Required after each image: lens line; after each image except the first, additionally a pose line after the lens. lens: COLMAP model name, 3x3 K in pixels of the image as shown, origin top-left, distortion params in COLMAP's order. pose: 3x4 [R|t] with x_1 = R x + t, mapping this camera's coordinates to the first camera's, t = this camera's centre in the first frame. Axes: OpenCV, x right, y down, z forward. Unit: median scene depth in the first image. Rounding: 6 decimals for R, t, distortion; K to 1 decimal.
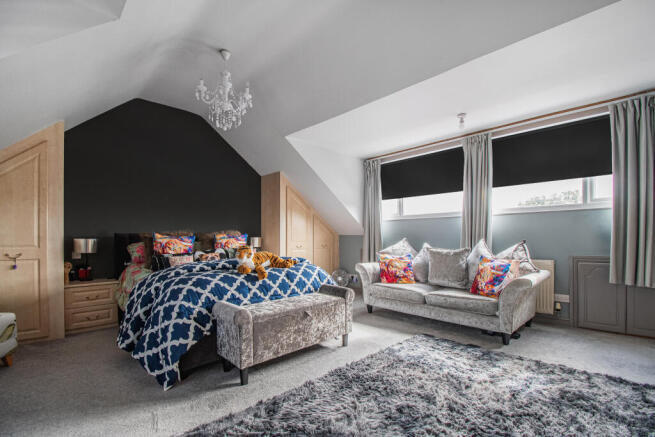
lens RADIAL K [[298.0, 0, 326.8], [0, 298.0, 237.0], [0, 0, 1]] dist [0.021290, -0.029592]
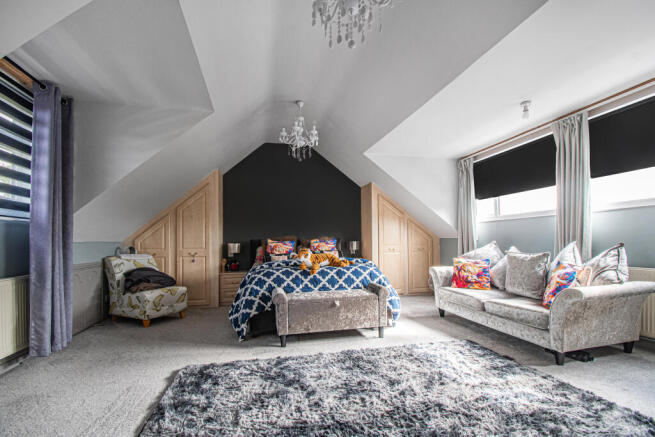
lens RADIAL K [[298.0, 0, 326.8], [0, 298.0, 237.0], [0, 0, 1]] dist [0.021290, -0.029592]
pose [[0.859670, -0.015203, -0.510623, 0.437823], [0.010045, 0.999867, -0.012856, -0.003341], [0.510751, 0.005923, 0.859708, -0.073956]]
